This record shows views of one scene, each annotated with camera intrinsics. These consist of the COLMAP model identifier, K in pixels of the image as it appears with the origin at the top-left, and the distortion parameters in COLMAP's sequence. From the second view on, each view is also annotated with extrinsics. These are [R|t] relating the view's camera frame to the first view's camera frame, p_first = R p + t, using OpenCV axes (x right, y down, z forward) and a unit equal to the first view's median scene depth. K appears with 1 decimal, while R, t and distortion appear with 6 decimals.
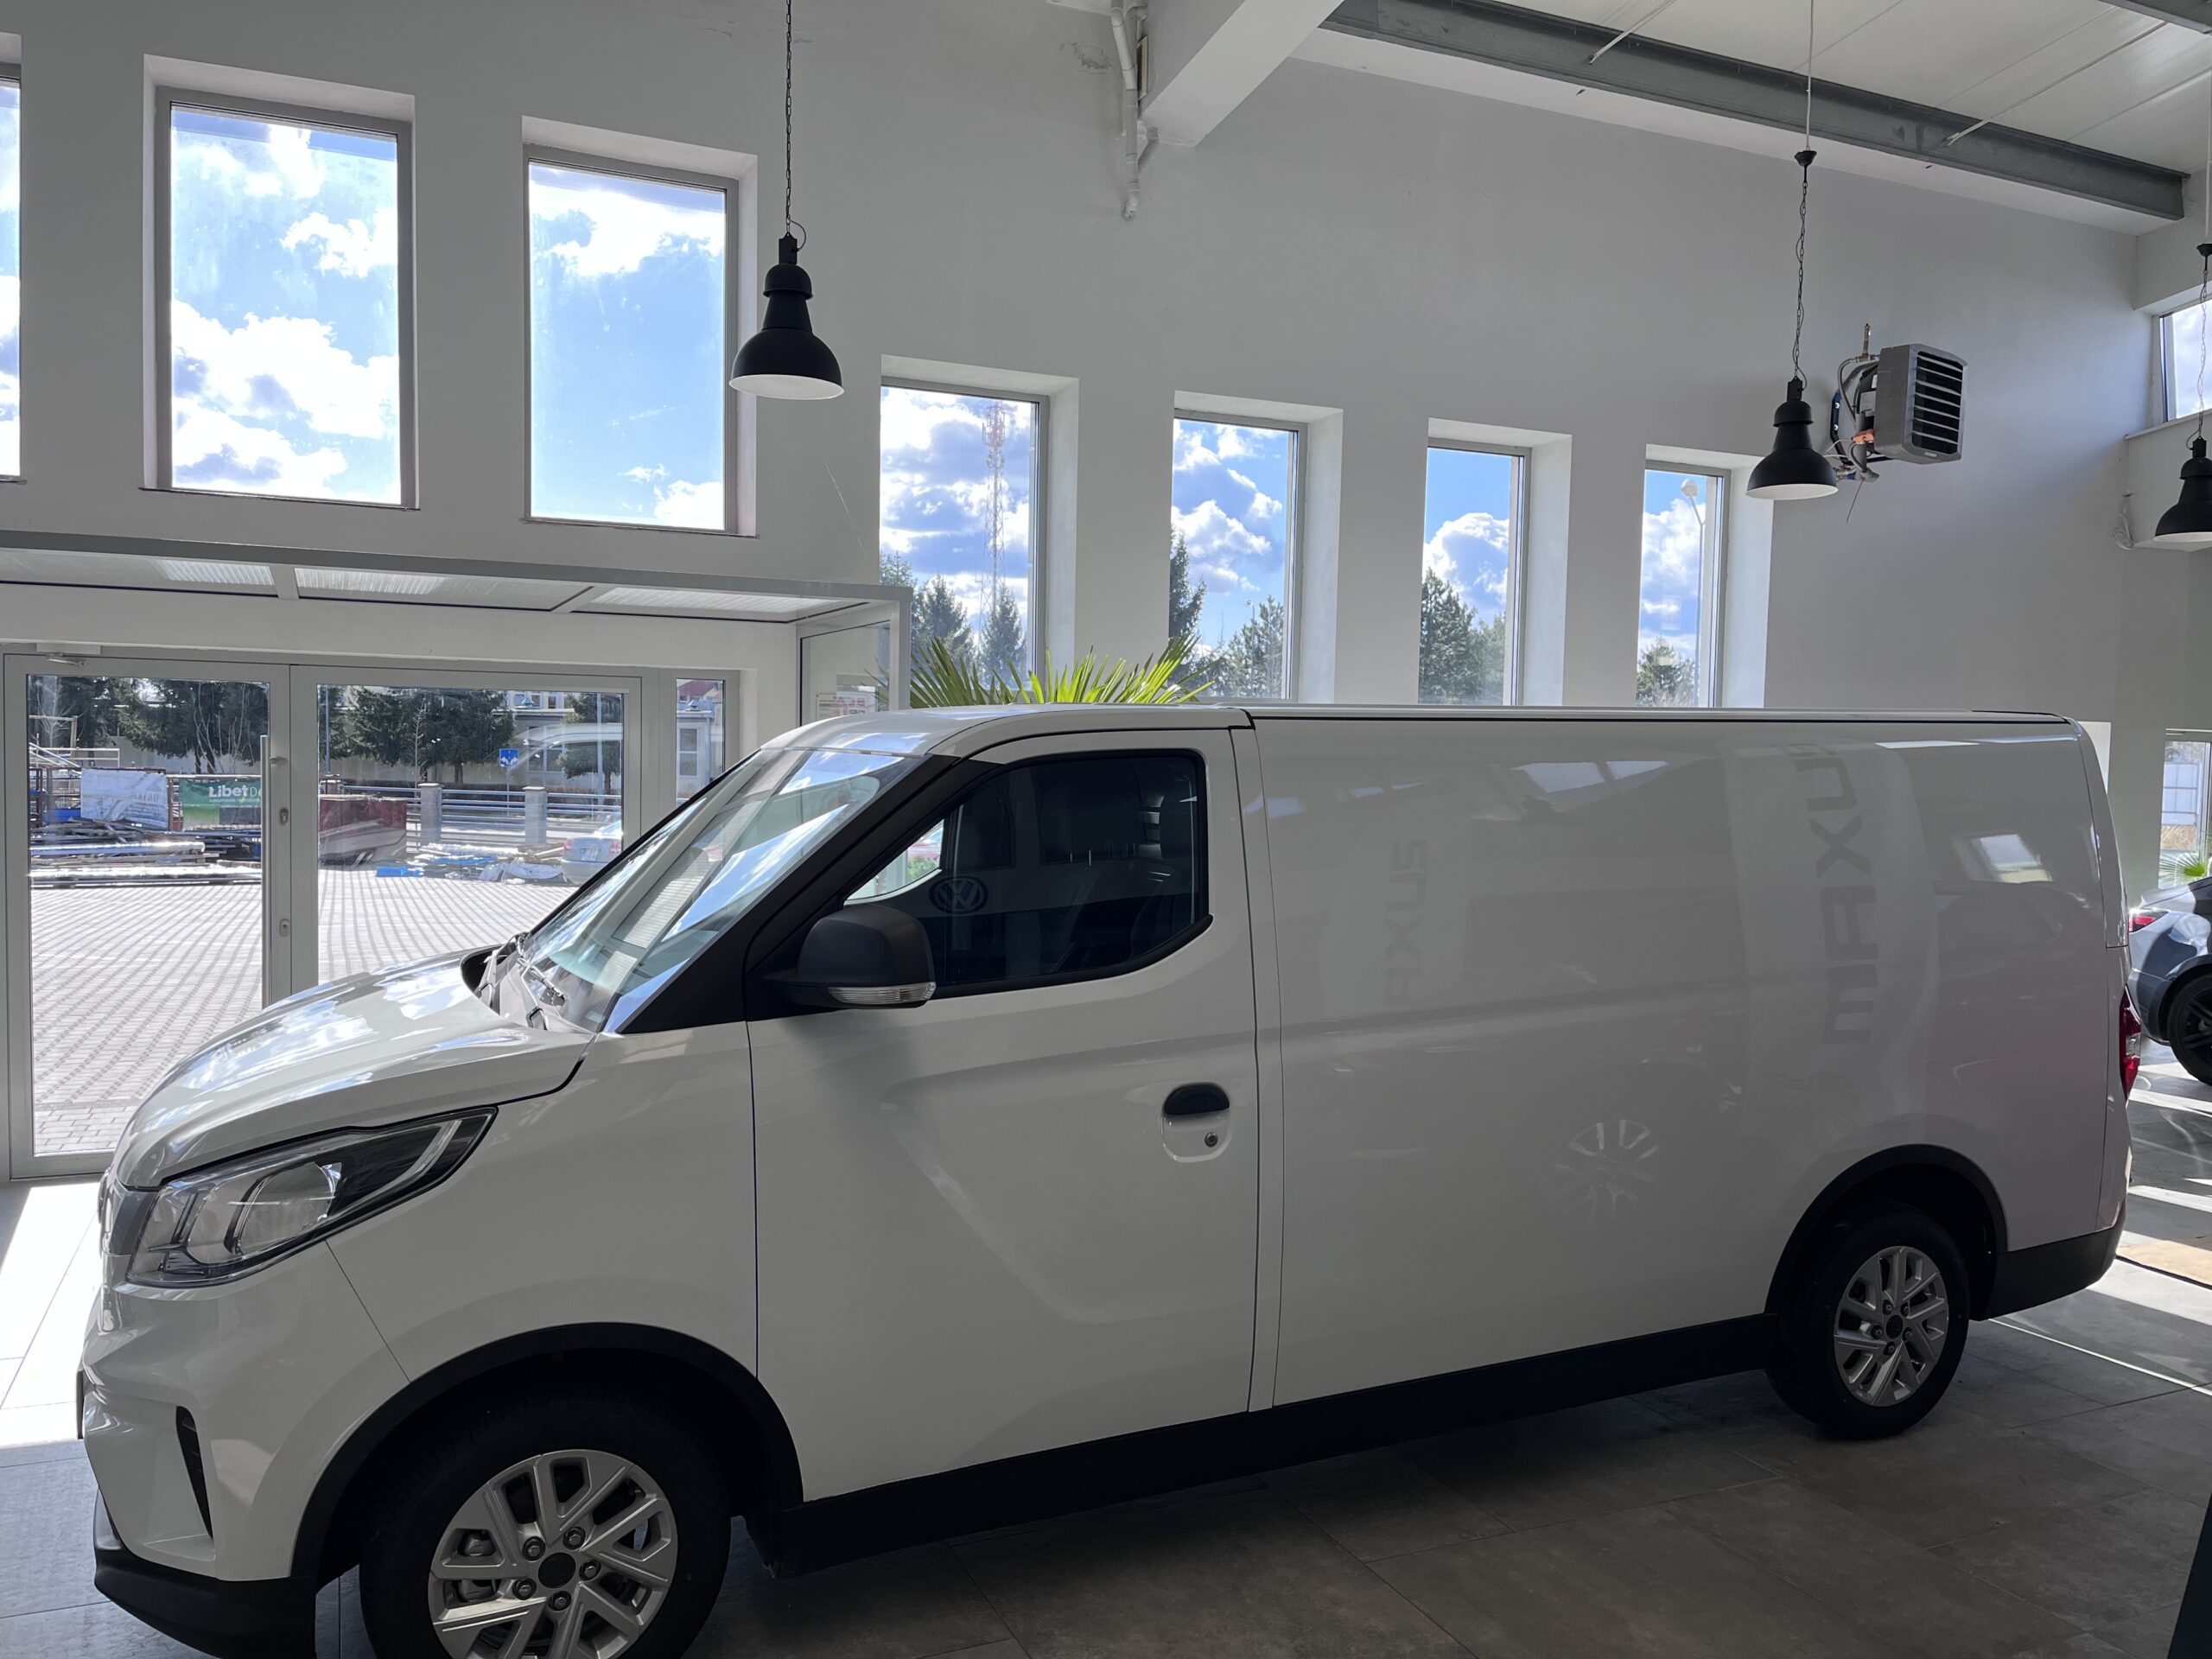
lens RADIAL K [[1673.2, 0, 1106.0], [0, 1673.2, 829.5], [0, 0, 1]] dist [0.029100, -0.008005]
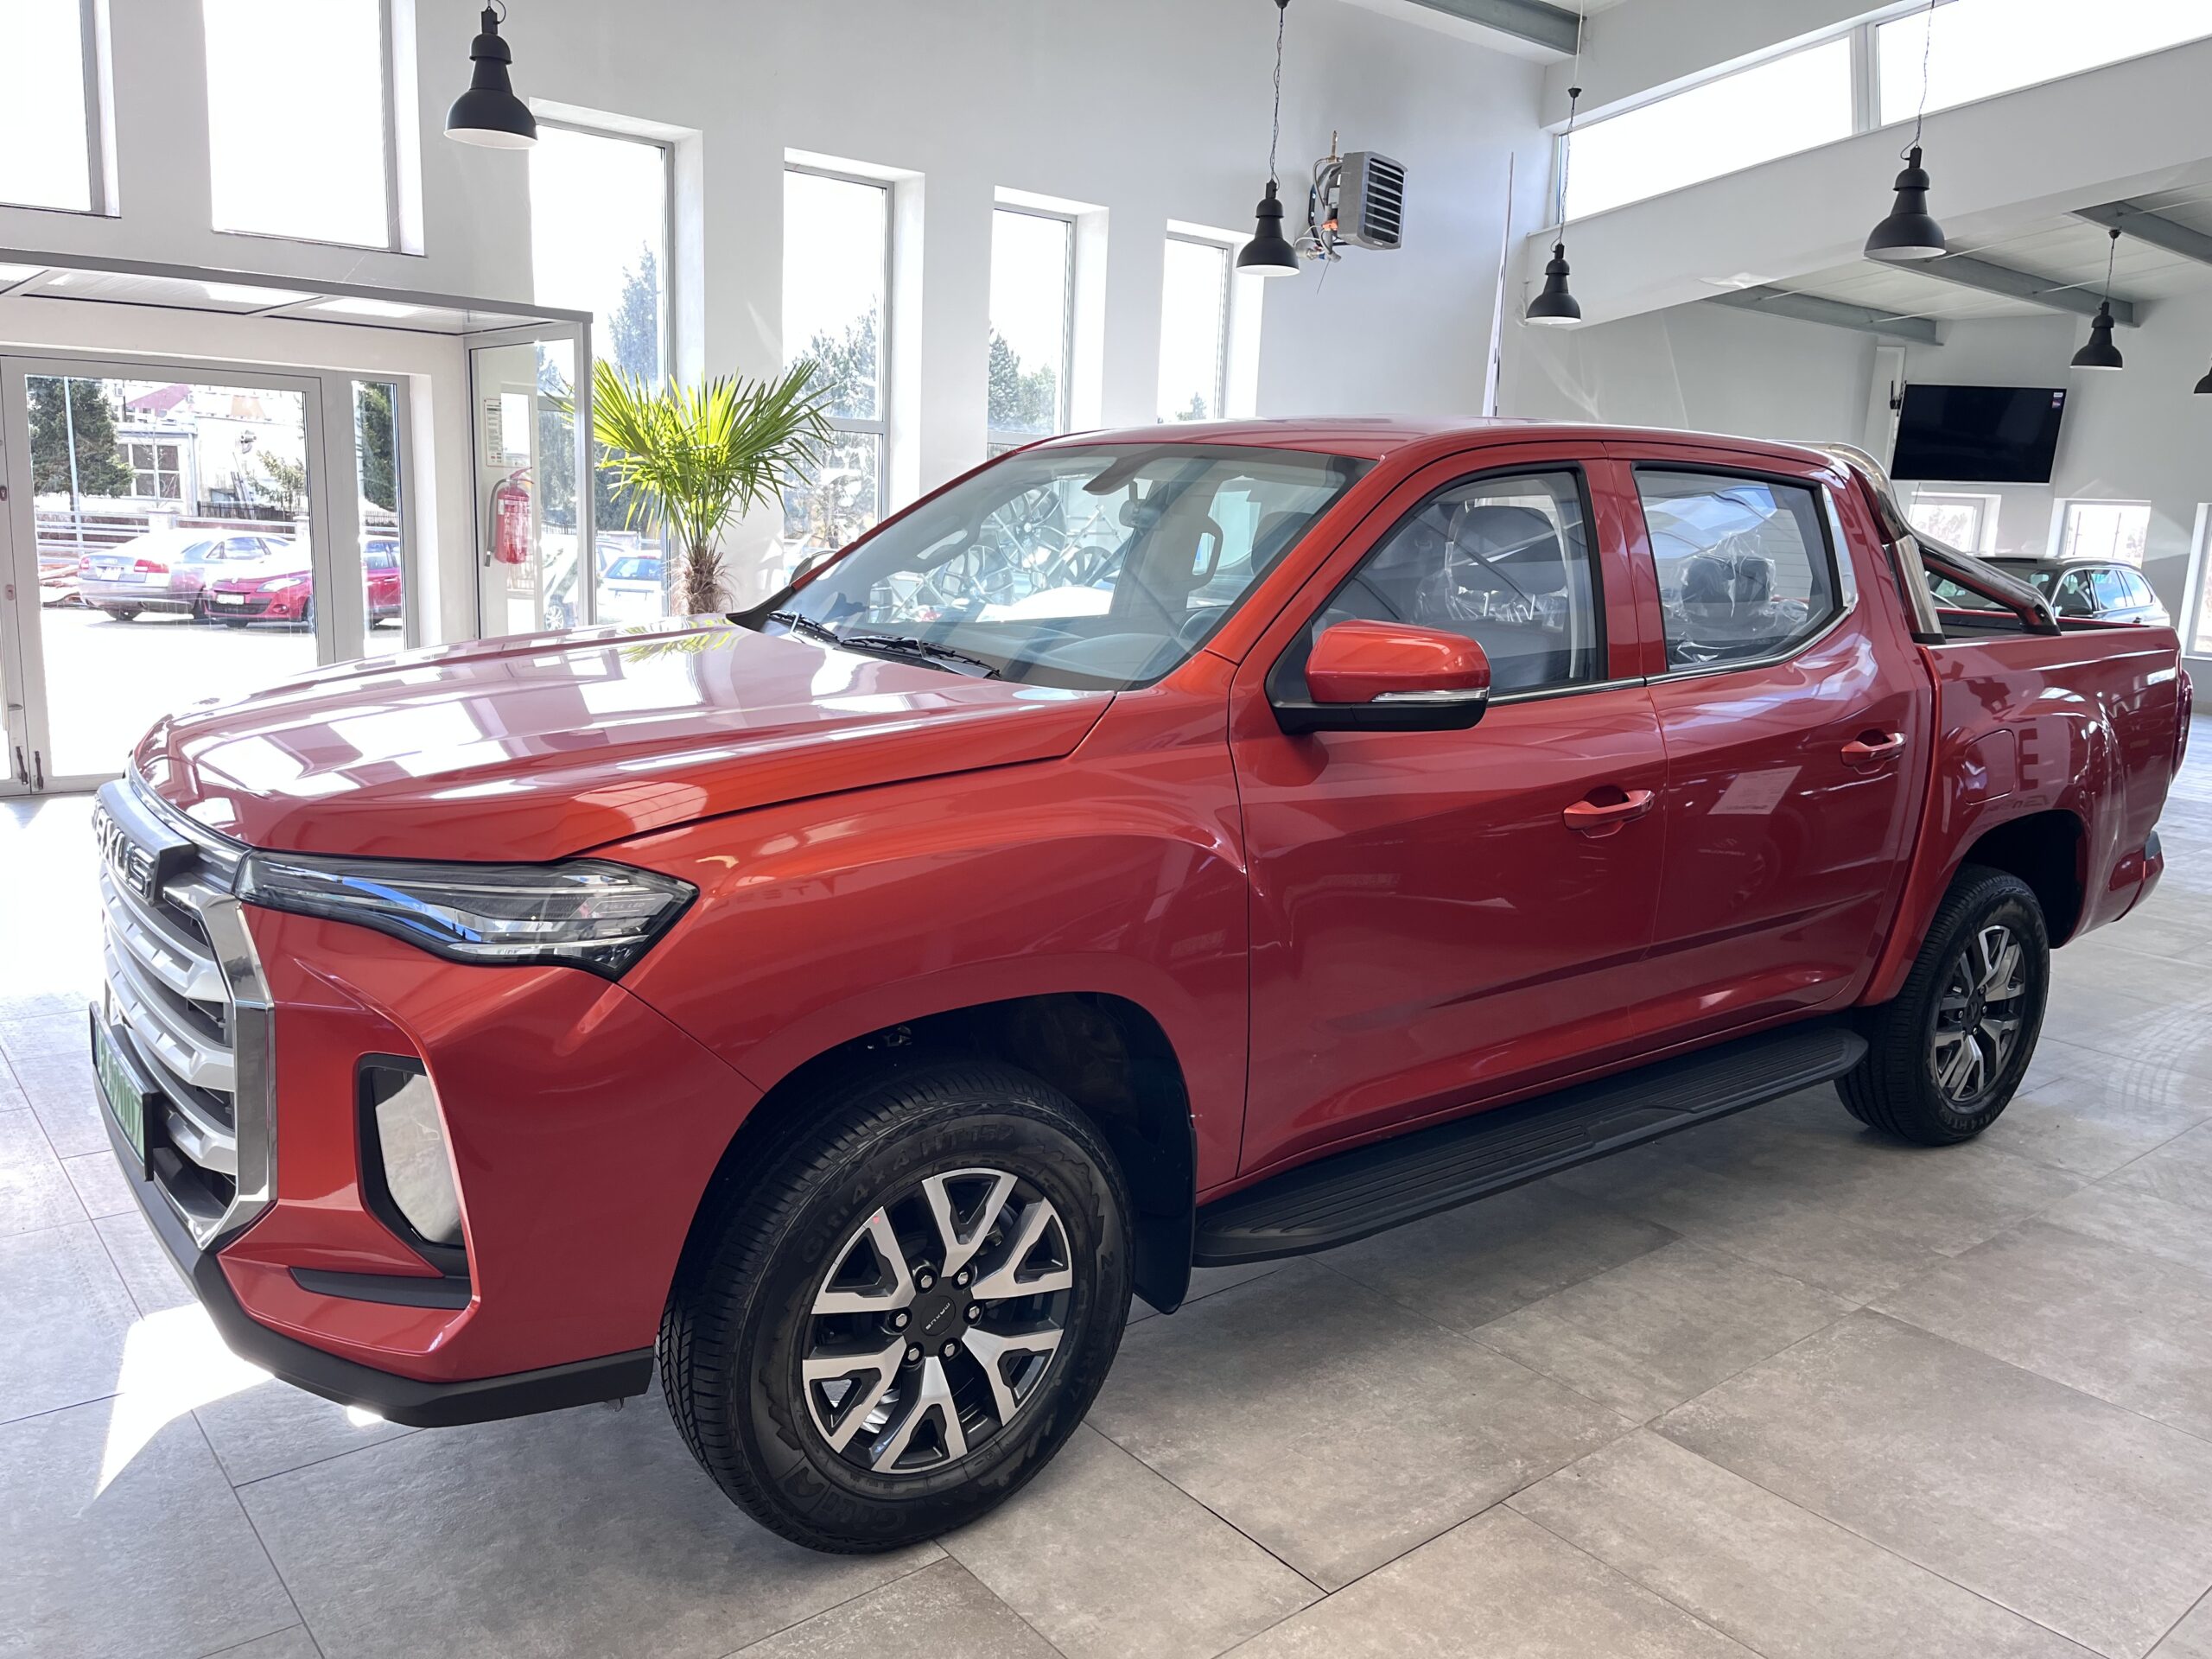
lens RADIAL K [[1673.2, 0, 1106.0], [0, 1673.2, 829.5], [0, 0, 1]] dist [0.029100, -0.008005]
pose [[0.964403, -0.030368, 0.262688, -0.057852], [-0.009584, 0.988717, 0.149486, 0.028815], [-0.264263, -0.146682, 0.953231, -0.224723]]
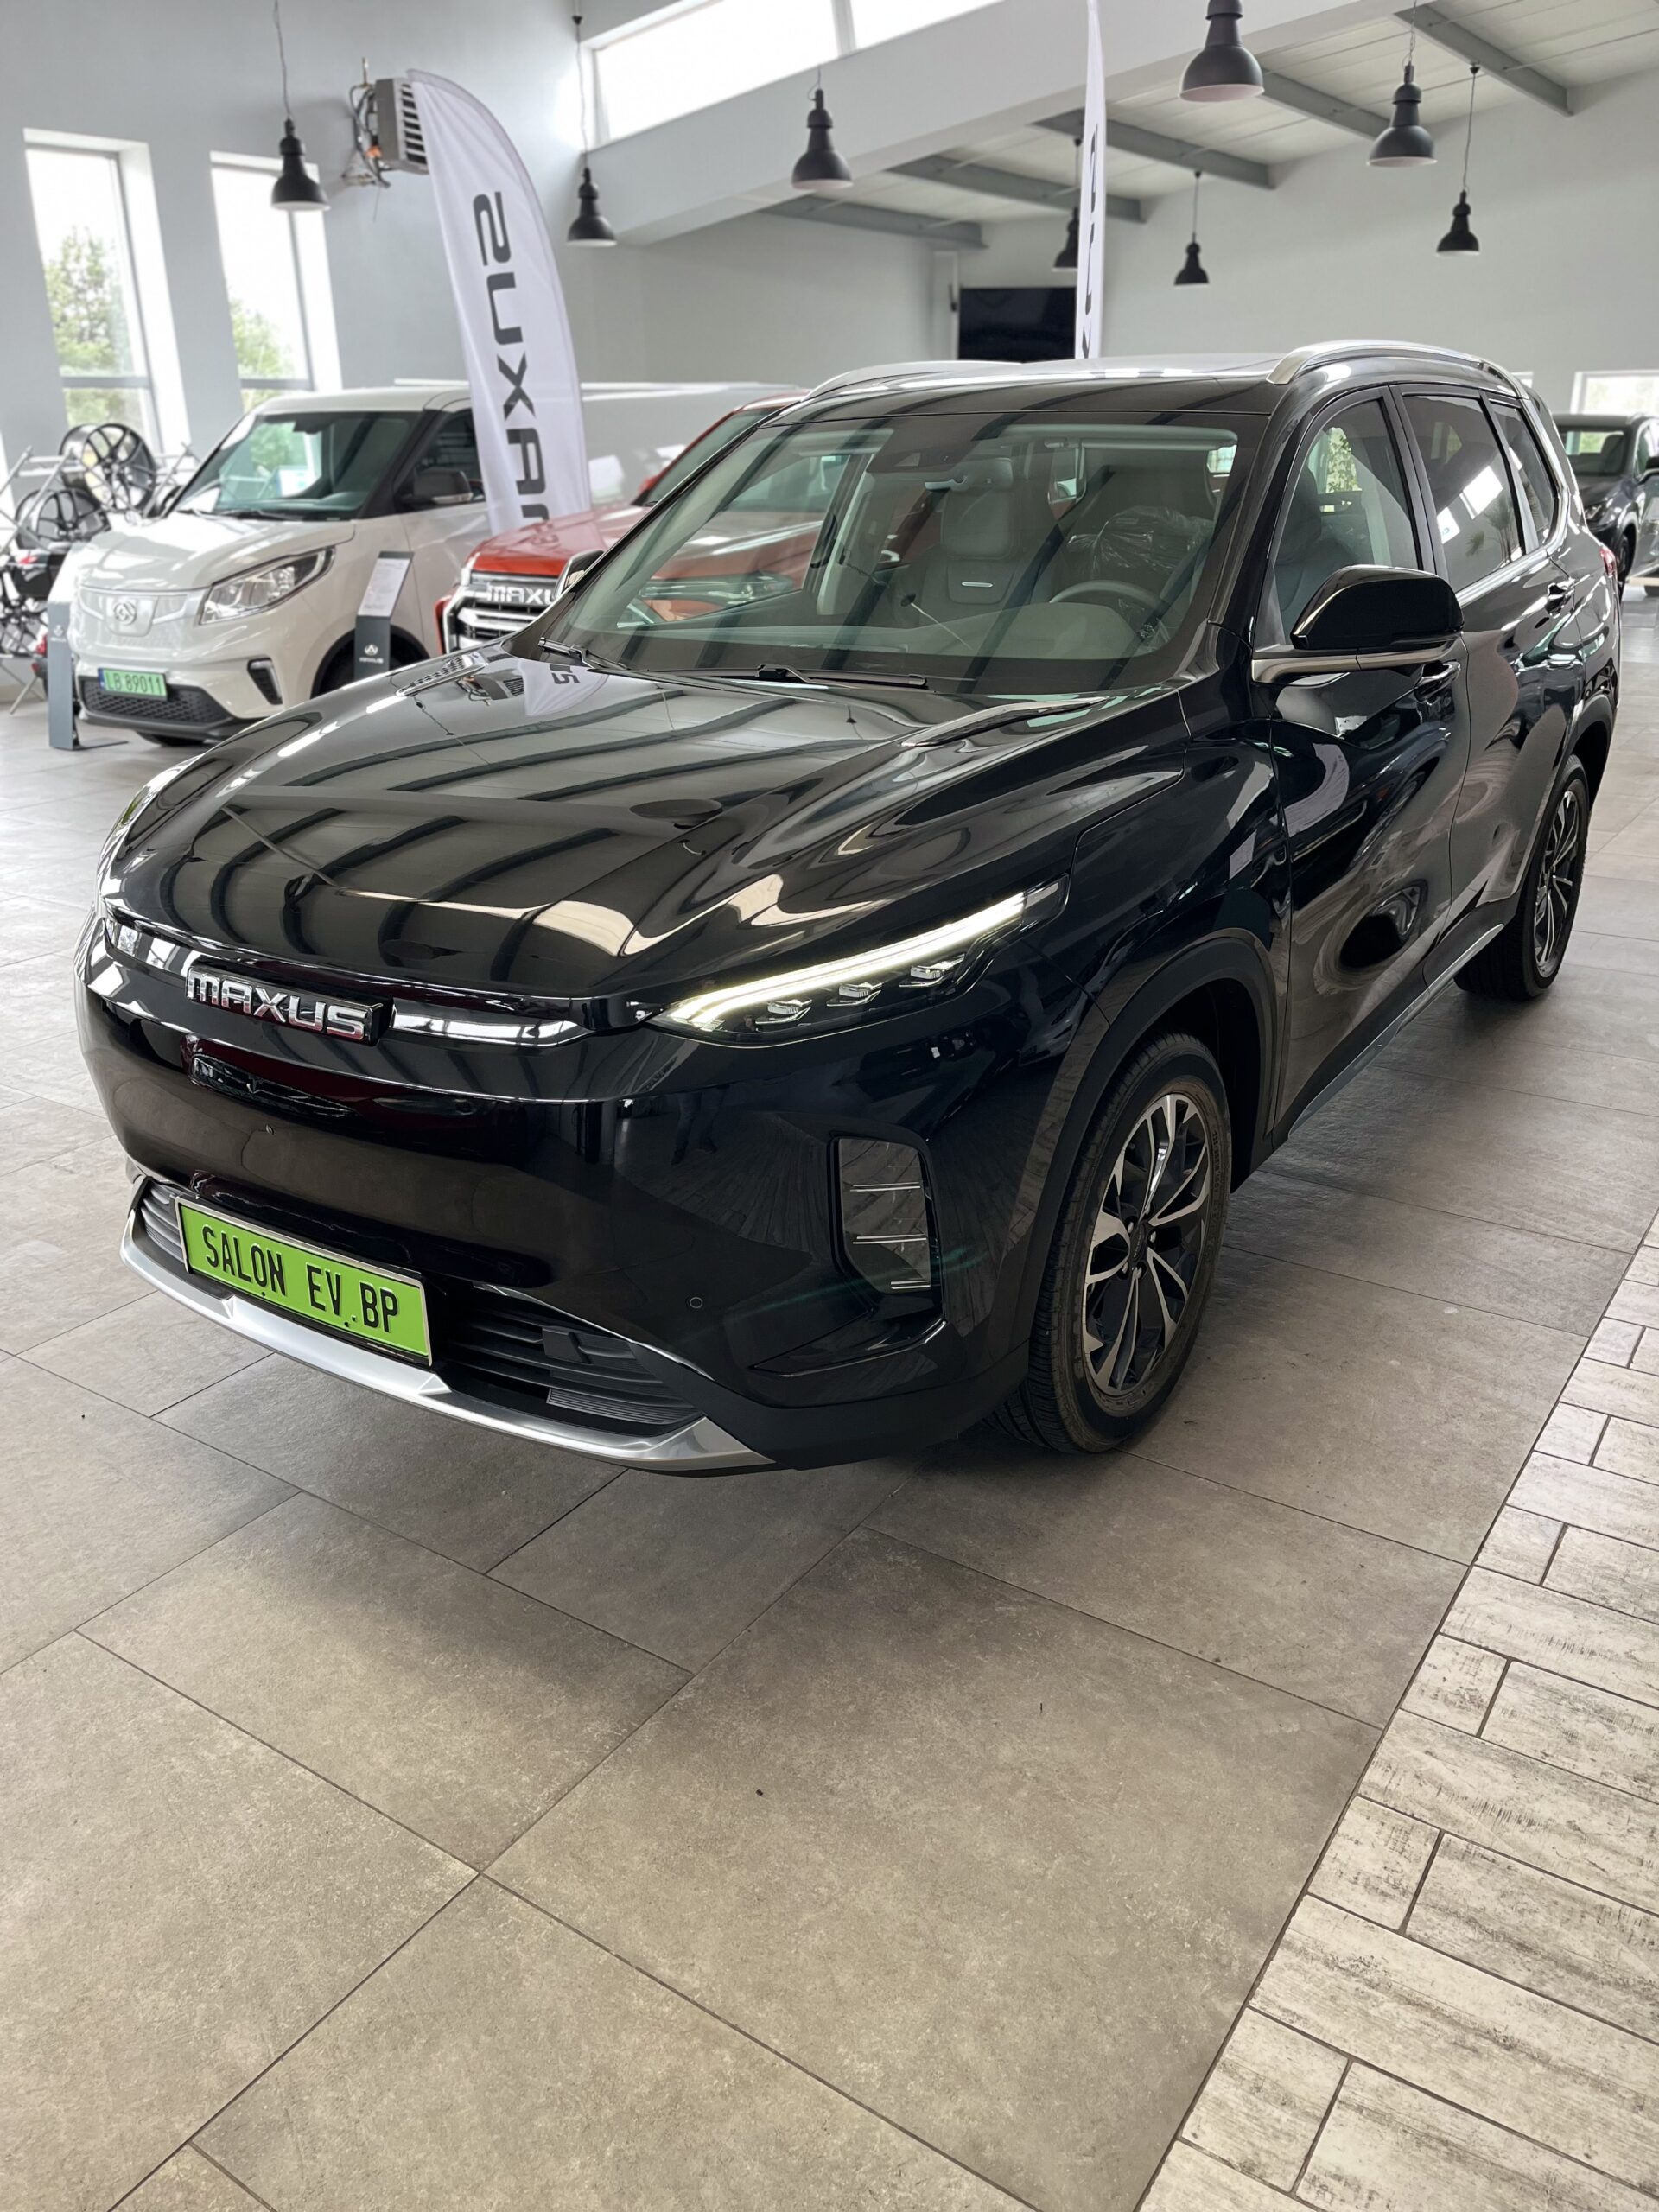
lens RADIAL K [[1648.4, 0, 829.5], [0, 1648.4, 1106.0], [0, 0, 1]] dist [0.139044, -0.190952]
pose [[0.852517, -0.225399, 0.471603, -0.045738], [0.059394, 0.938175, 0.341027, 0.041696], [-0.519314, -0.262721, 0.813198, -0.478767]]
